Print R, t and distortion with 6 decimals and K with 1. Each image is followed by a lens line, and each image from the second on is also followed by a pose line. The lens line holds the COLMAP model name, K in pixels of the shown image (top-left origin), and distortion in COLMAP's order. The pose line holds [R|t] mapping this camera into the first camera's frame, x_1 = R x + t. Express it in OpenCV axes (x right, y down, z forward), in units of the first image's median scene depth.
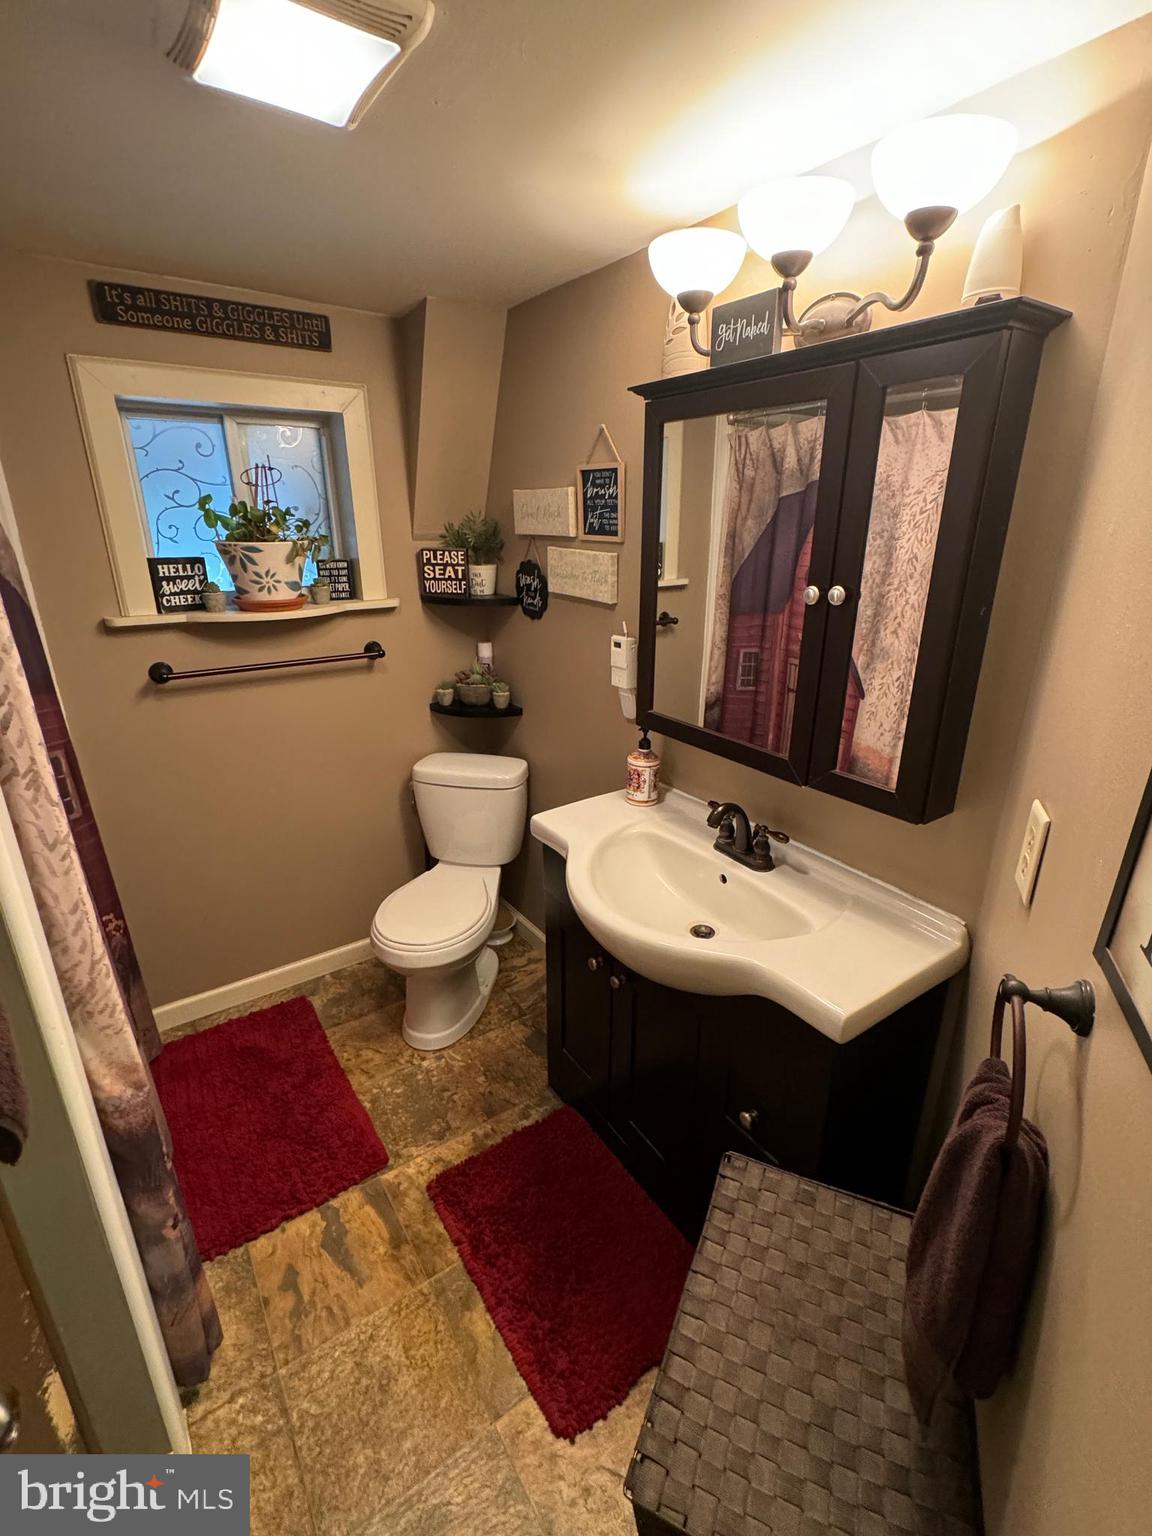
lens RADIAL K [[707.5, 0, 578.7], [0, 707.5, 767.3], [0, 0, 1]] dist [-0.000408, -0.000110]
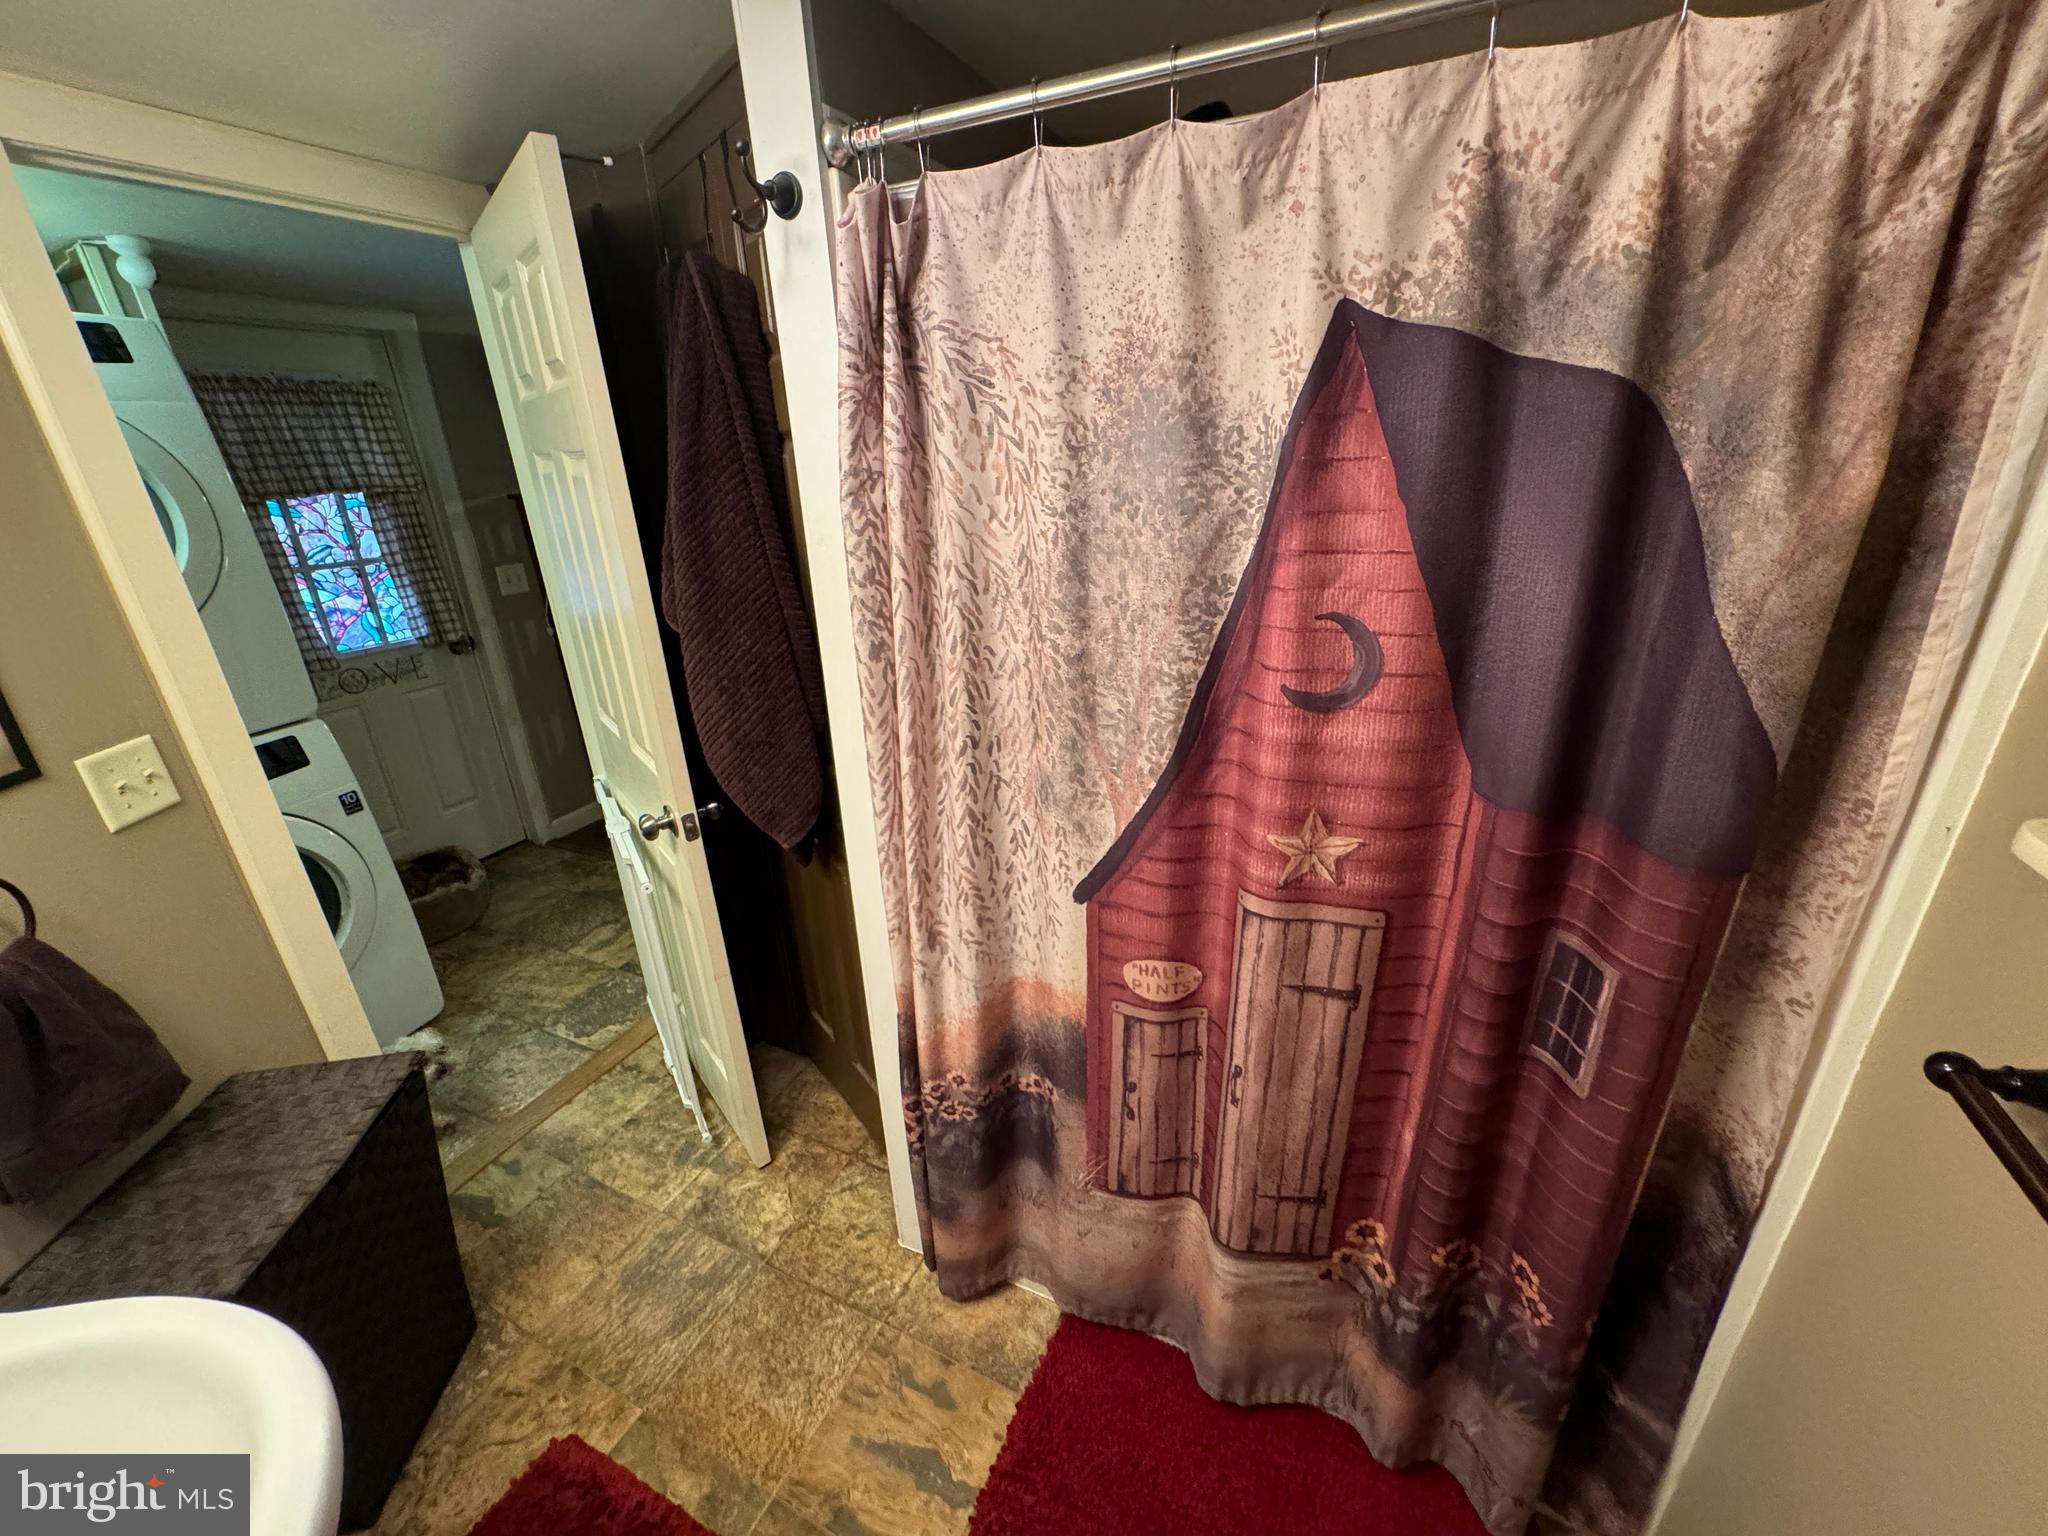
lens RADIAL K [[816.2, 0, 1023.9], [0, 816.2, 772.1], [0, 0, 1]] dist [-0.002265, 0.000304]
pose [[-0.868507, 0.219012, -0.444667, -0.234615], [-0.134831, 0.758881, 0.637118, -0.473261], [0.476987, 0.613297, -0.629564, 1.239183]]
